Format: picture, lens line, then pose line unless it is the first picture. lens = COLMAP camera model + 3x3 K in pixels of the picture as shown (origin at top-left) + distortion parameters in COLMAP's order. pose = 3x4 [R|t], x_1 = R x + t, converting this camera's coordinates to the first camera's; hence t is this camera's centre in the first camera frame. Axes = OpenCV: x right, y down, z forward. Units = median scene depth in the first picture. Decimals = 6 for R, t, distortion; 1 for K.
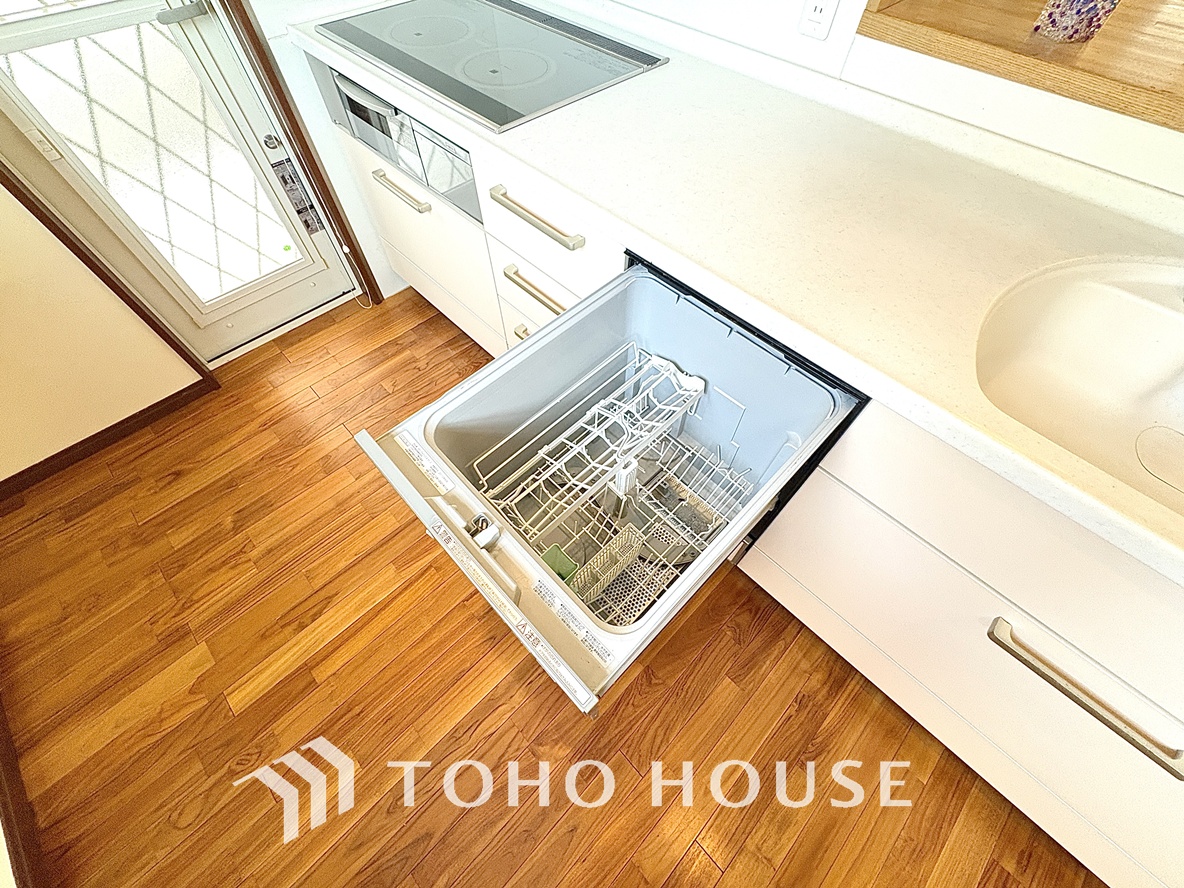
lens RADIAL K [[473.8, 0, 594.0], [0, 473.8, 444.8], [0, 0, 1]] dist [0.001883, -0.000850]
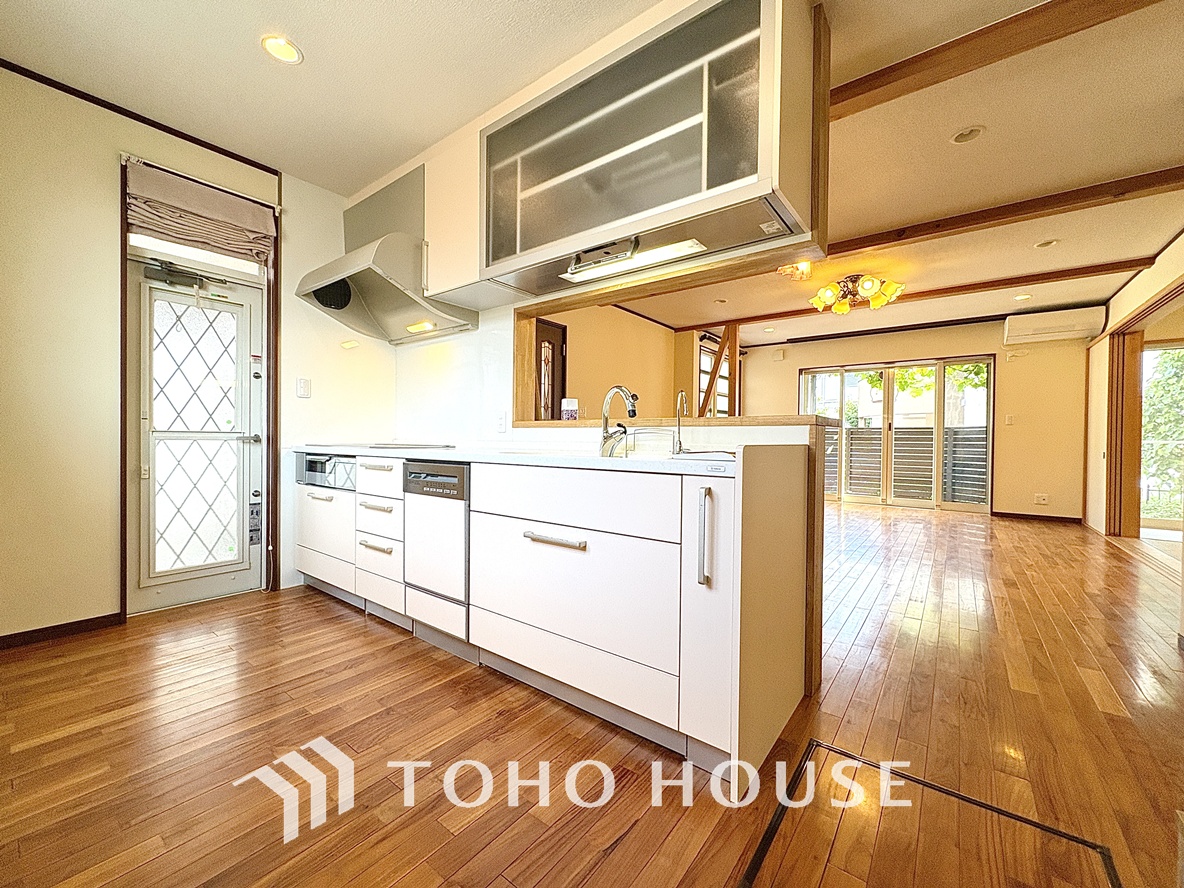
lens RADIAL K [[473.8, 0, 594.0], [0, 473.8, 444.8], [0, 0, 1]] dist [0.001883, -0.000850]
pose [[0.989839, 0.004176, 0.142132, 0.350089], [0.115801, 0.556394, -0.822810, 0.883106], [-0.082517, 0.830908, 0.550257, -0.285328]]
